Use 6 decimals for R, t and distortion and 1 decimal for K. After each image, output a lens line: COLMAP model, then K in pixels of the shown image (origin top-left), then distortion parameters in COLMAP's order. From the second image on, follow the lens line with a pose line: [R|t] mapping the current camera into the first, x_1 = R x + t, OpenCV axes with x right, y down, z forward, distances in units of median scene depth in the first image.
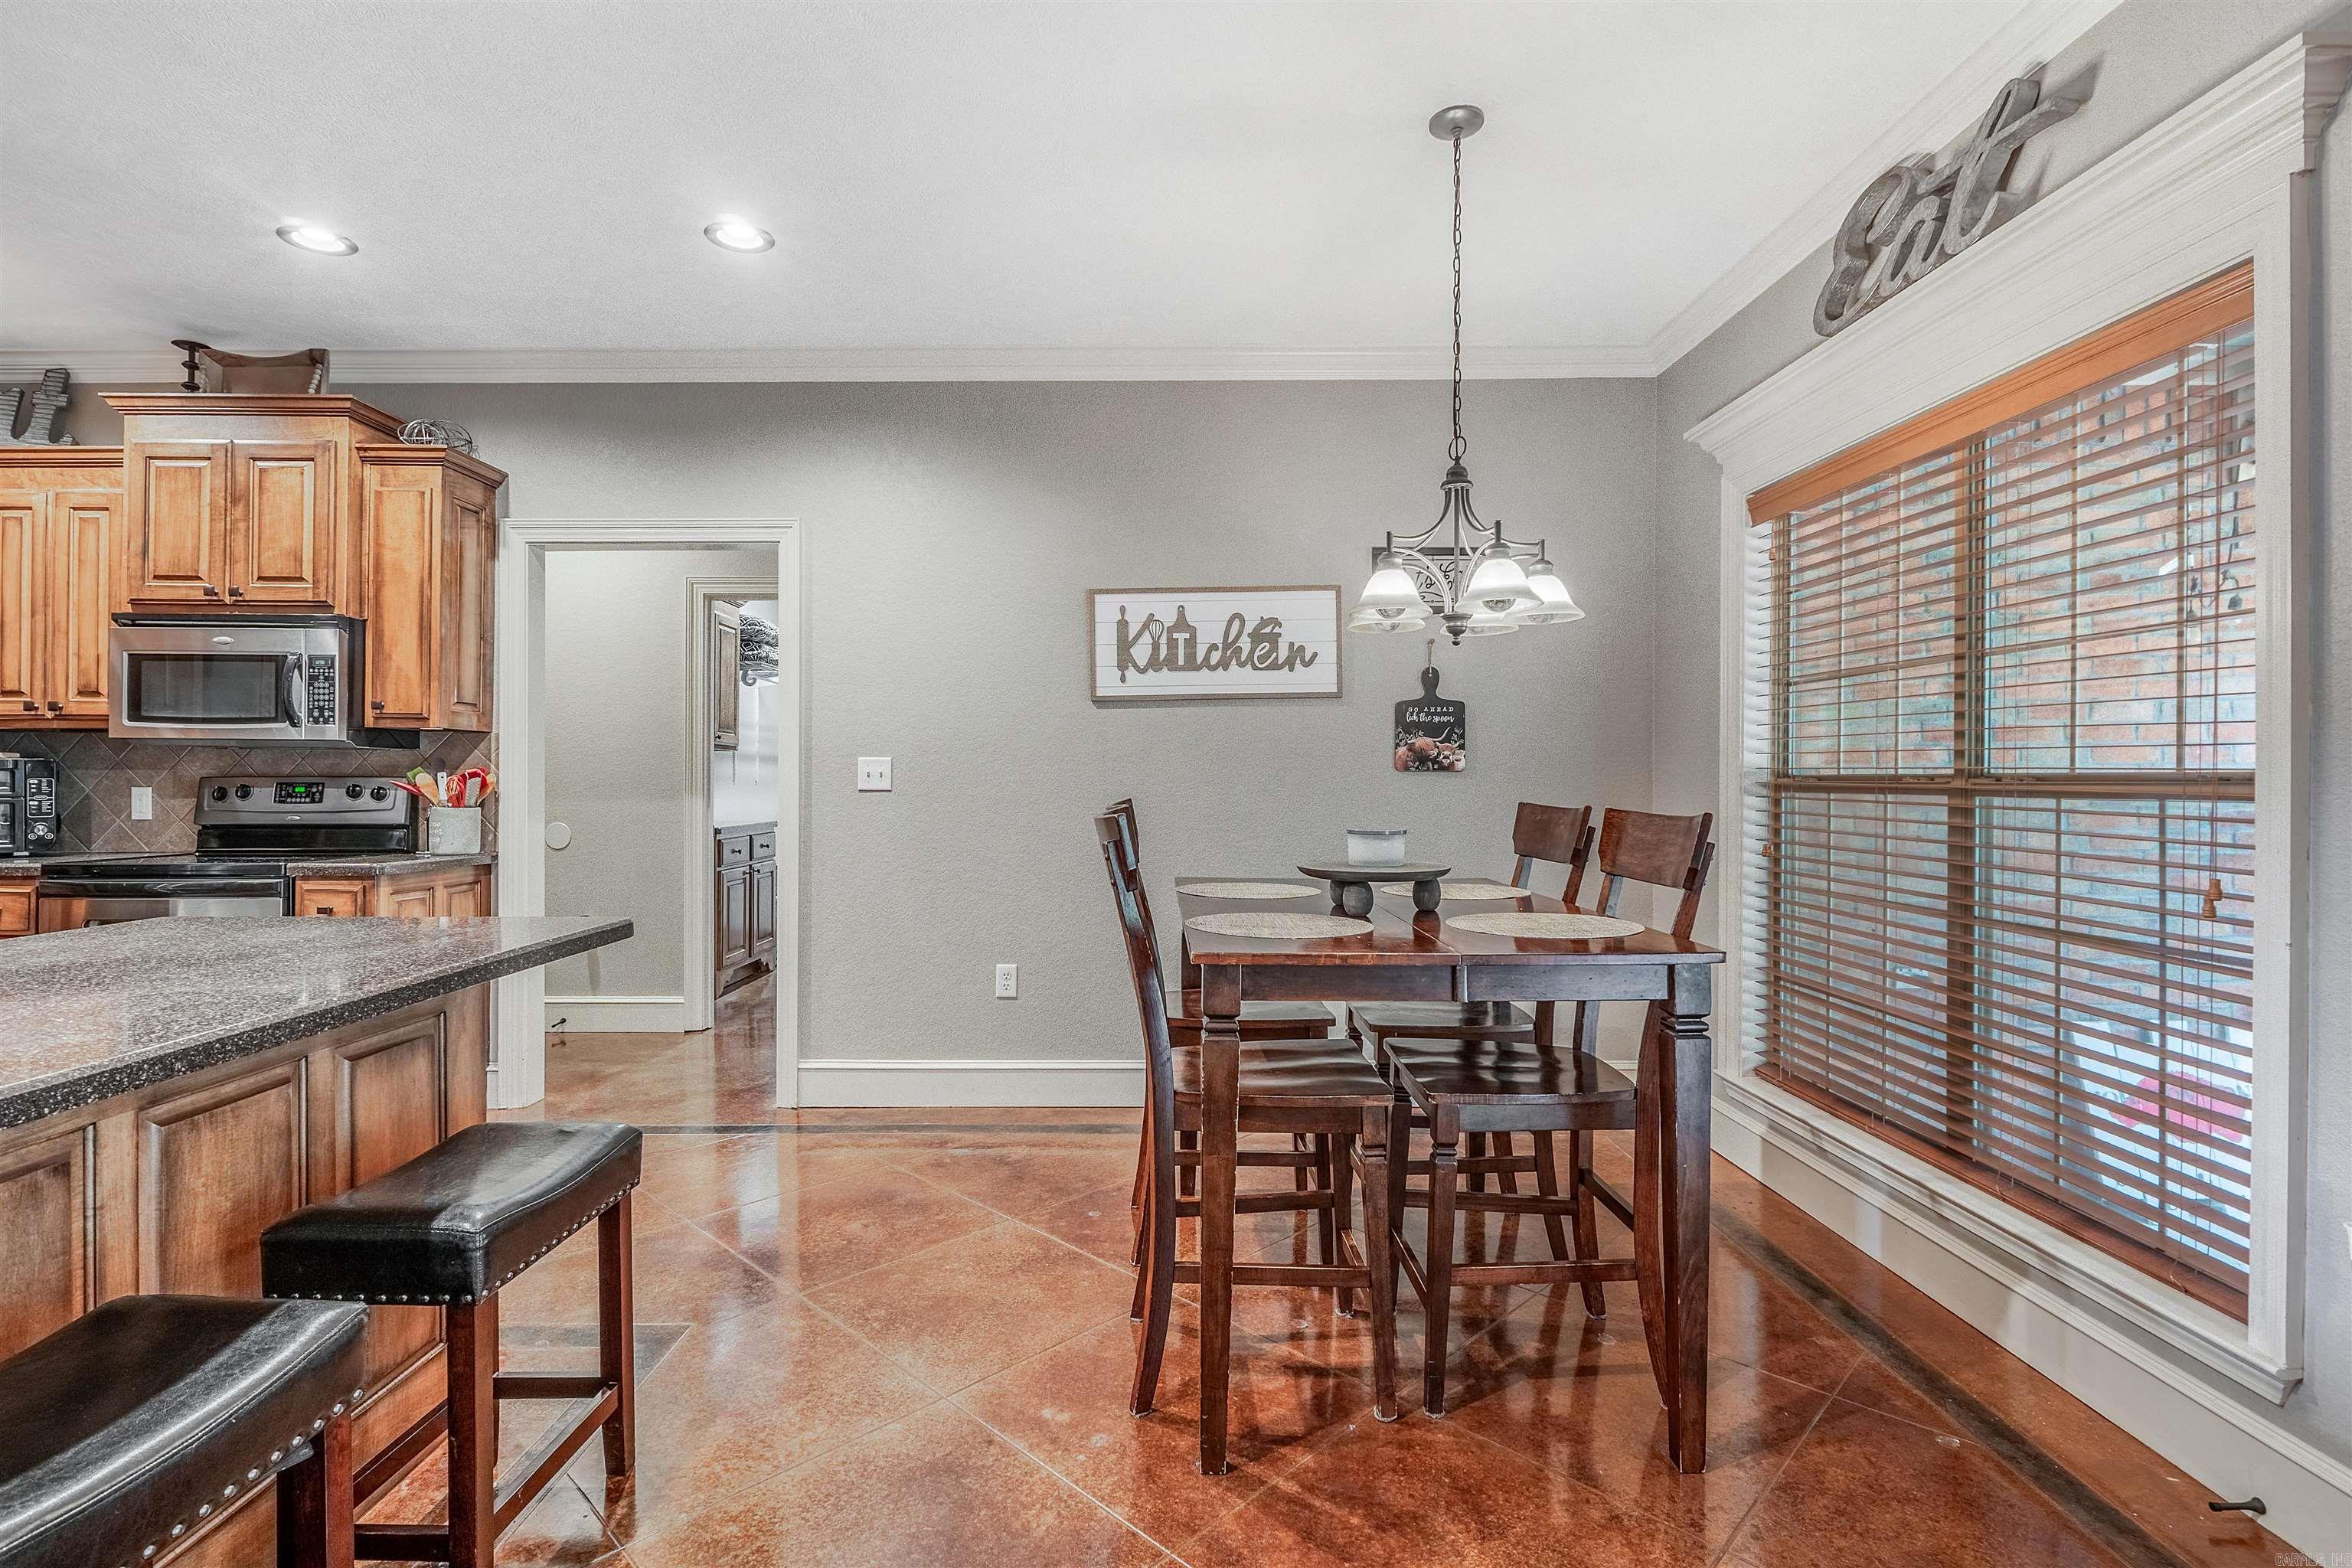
lens RADIAL K [[1131.3, 0, 1173.6], [0, 1131.3, 785.6], [0, 0, 1]] dist [-0.001931, -0.003121]
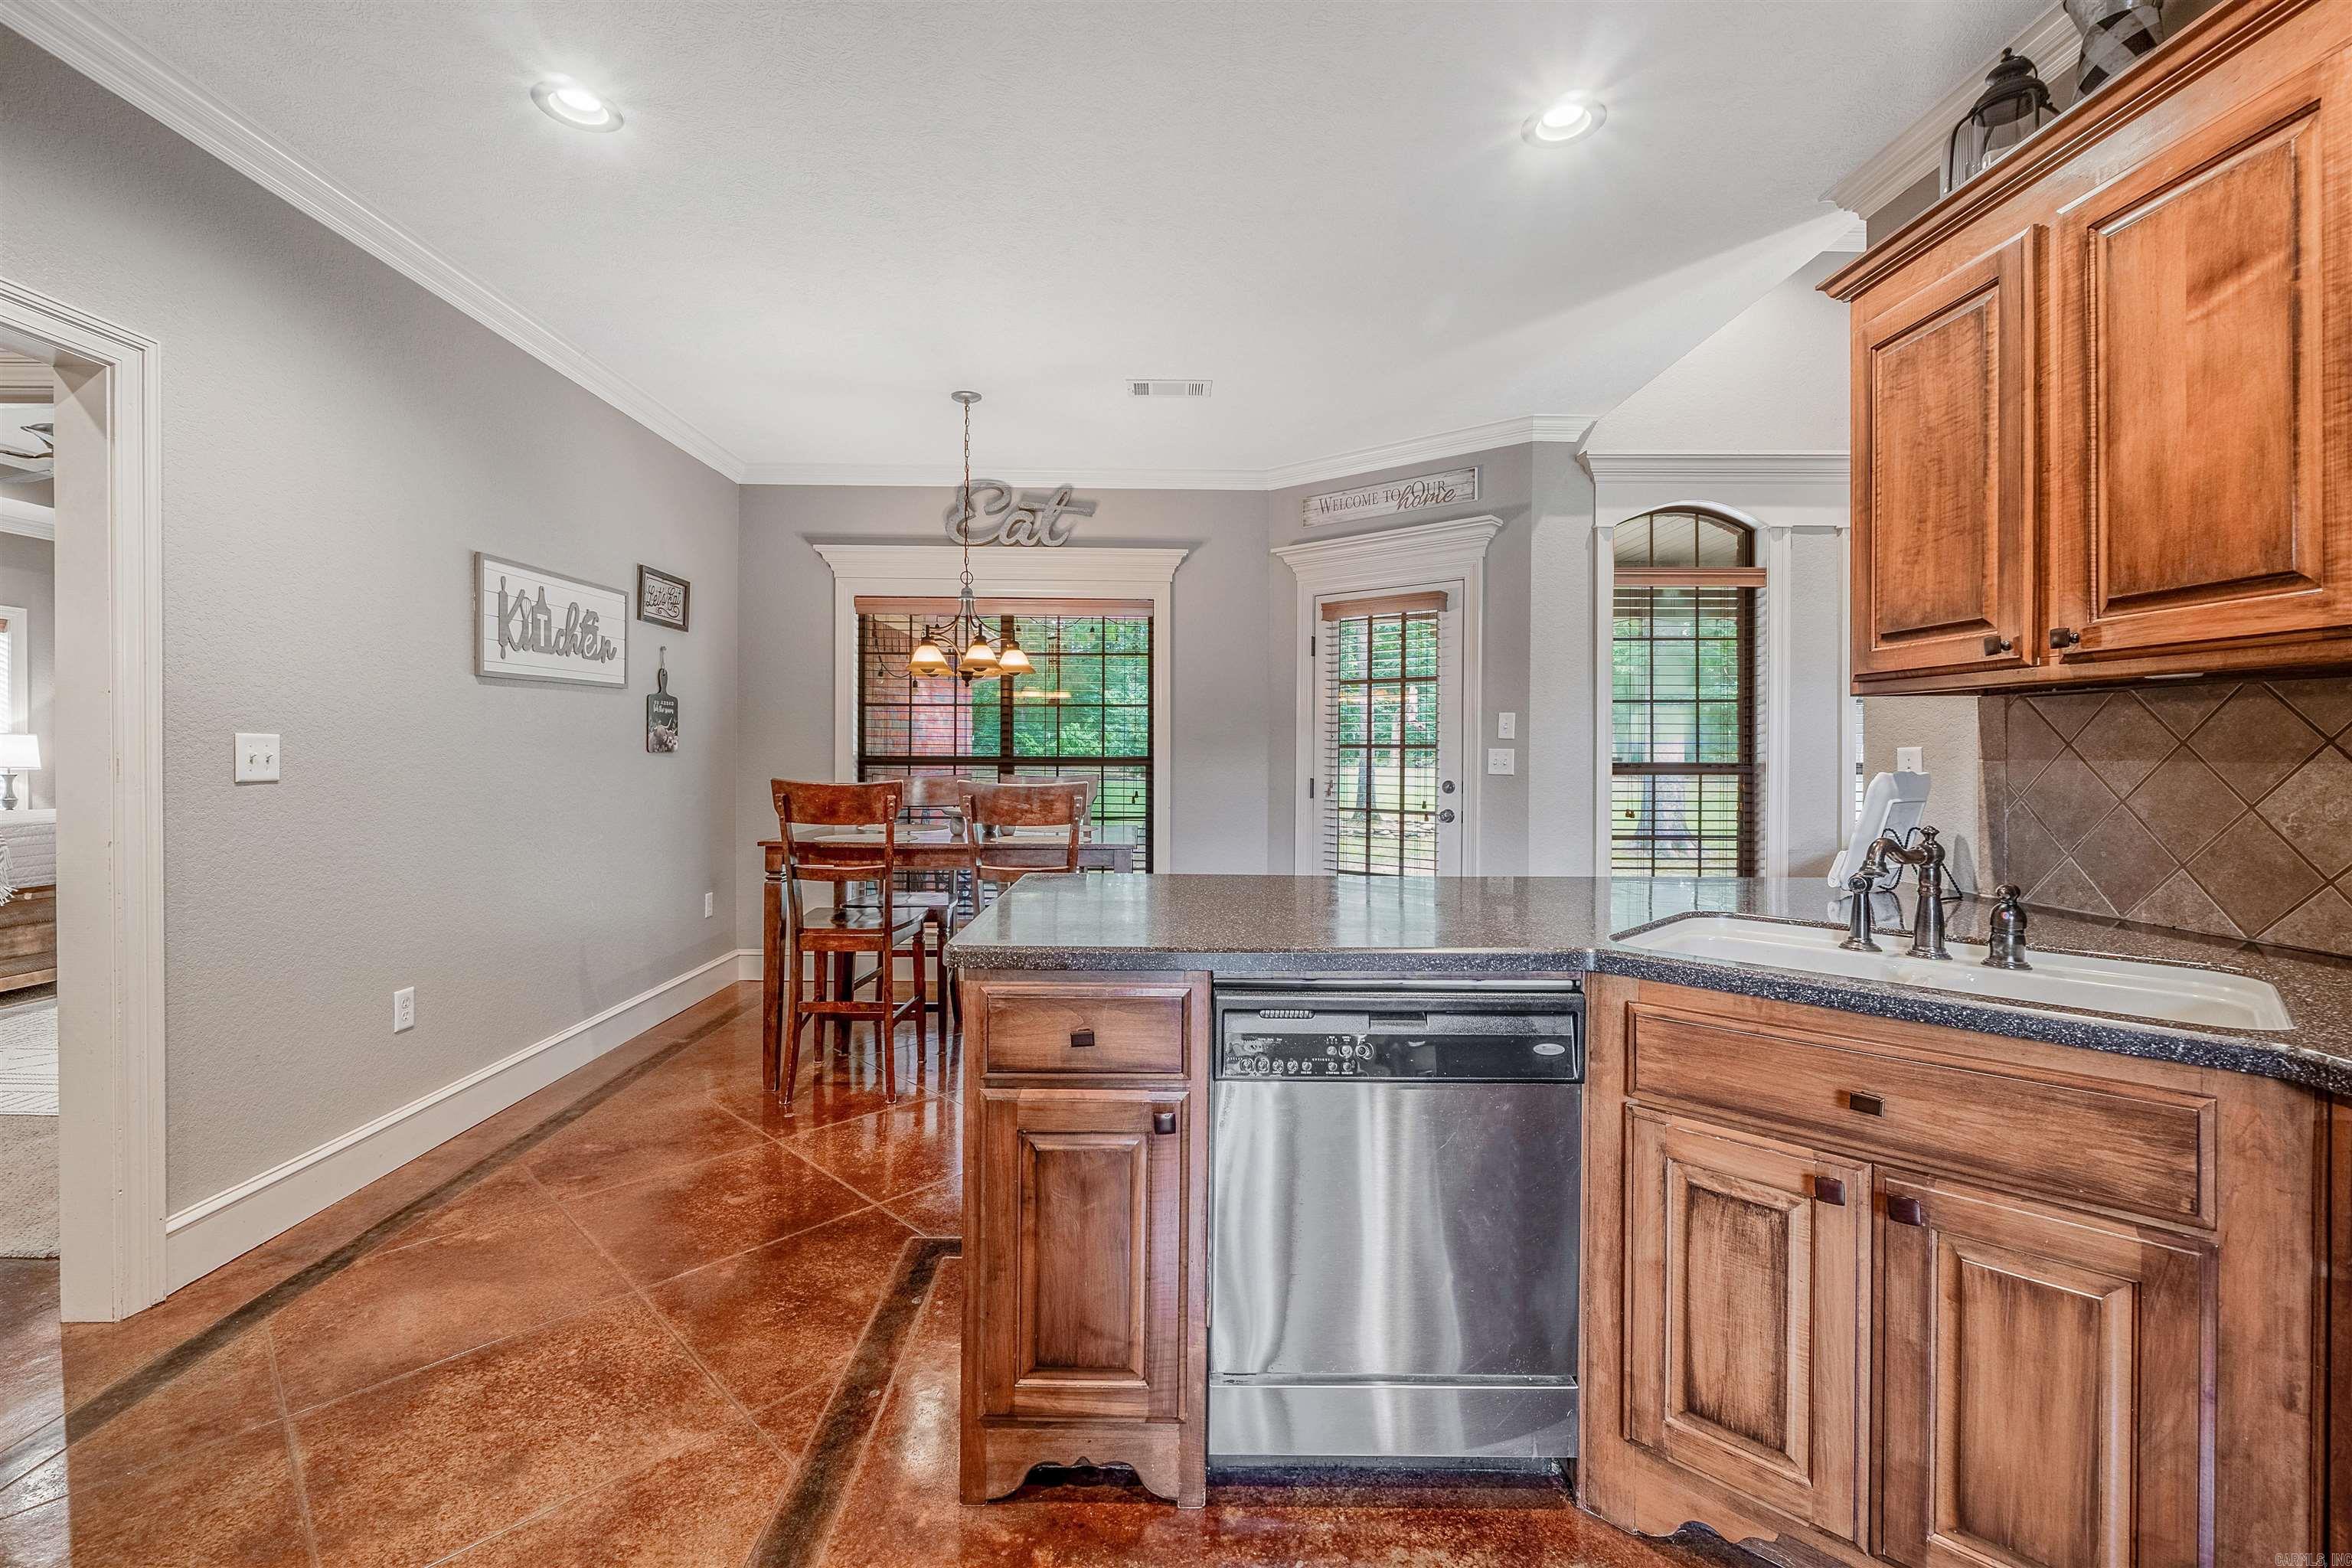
lens RADIAL K [[1028.3, 0, 1169.4], [0, 1028.3, 759.5], [0, 0, 1]] dist [-0.002618, -0.001015]
pose [[-0.023708, -0.008415, 0.999684, -0.916413], [-0.008793, 0.999928, 0.008209, -0.019625], [-0.999680, -0.008596, -0.023780, 0.472960]]
